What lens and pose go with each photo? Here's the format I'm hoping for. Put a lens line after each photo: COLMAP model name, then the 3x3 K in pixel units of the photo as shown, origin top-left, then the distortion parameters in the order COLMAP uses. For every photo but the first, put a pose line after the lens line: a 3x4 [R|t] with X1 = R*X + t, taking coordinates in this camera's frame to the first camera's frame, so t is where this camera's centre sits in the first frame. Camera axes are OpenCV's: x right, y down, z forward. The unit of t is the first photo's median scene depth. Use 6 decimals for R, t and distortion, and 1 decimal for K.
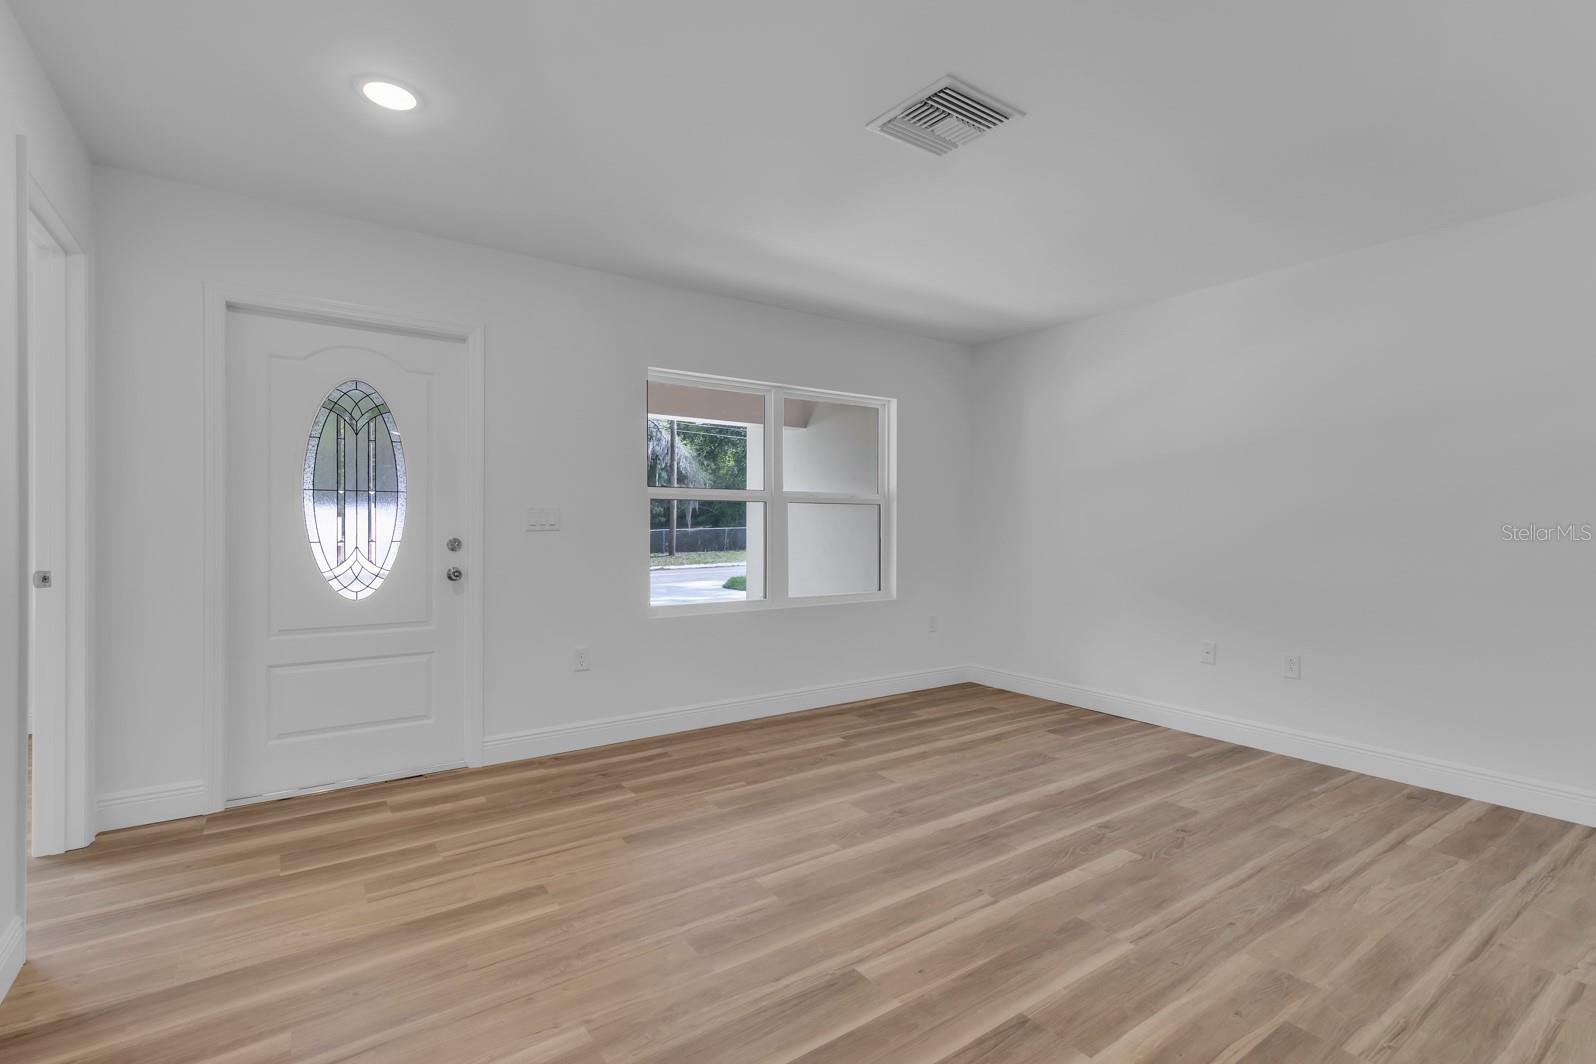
lens RADIAL K [[738.3, 0, 801.3], [0, 738.3, 521.7], [0, 0, 1]] dist [0.002431, 0.000004]
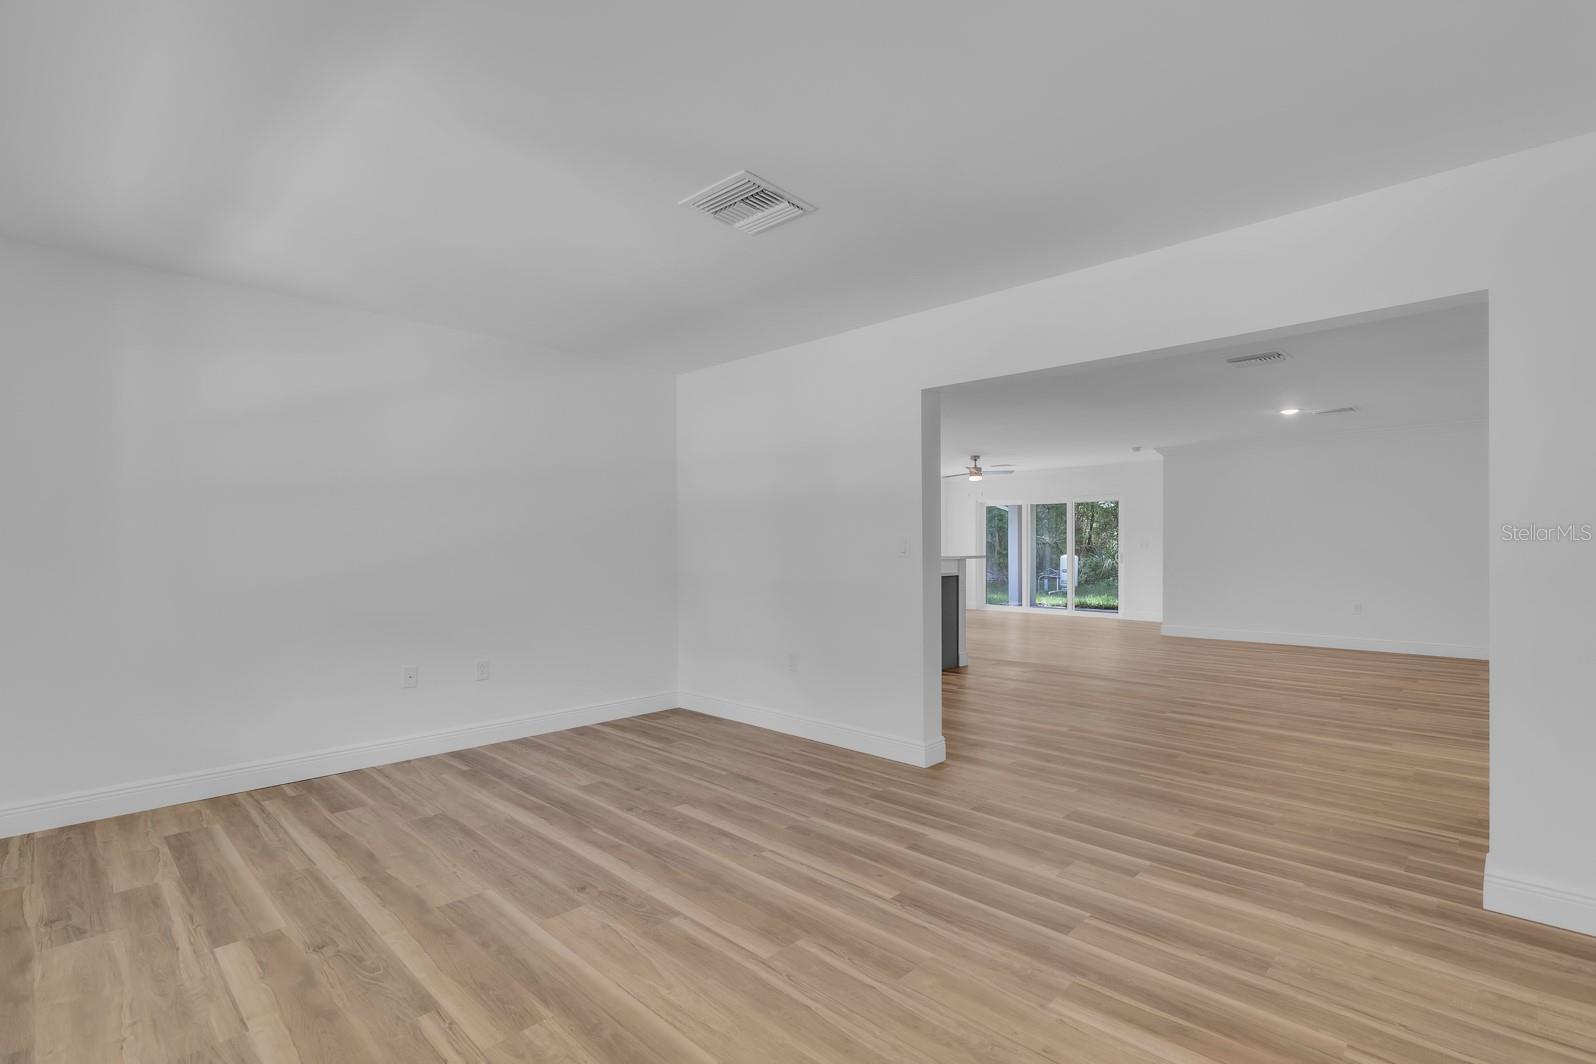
lens RADIAL K [[740.8, 0, 796.8], [0, 740.8, 544.2], [0, 0, 1]] dist [0.000228, 0.000081]
pose [[-0.184395, -0.002585, 0.982849, -0.770619], [-0.002700, 0.999994, 0.002124, -0.014513], [-0.982848, -0.002262, -0.184401, 0.916997]]
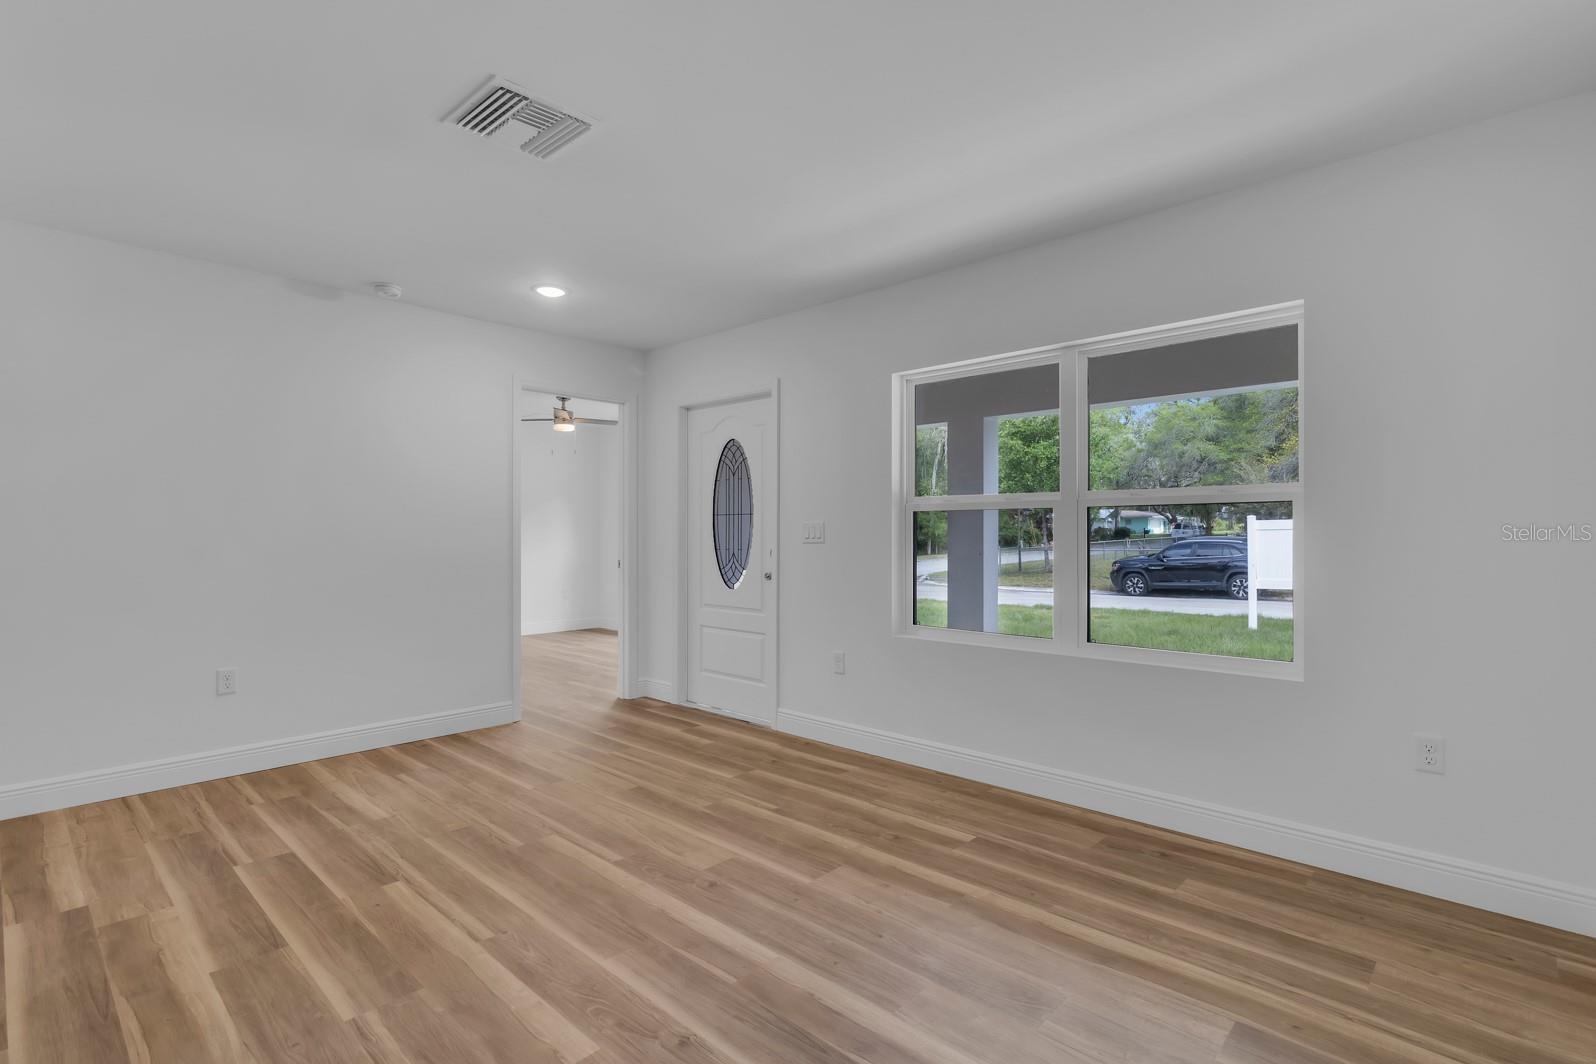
lens RADIAL K [[755.9, 0, 801.1], [0, 755.9, 527.6], [0, 0, 1]] dist [0.001342, -0.000367]
pose [[0.204789, -0.010005, -0.978755, 0.995627], [0.003699, 0.999949, -0.009448, -0.000872], [0.978799, -0.001685, 0.204815, 0.927046]]
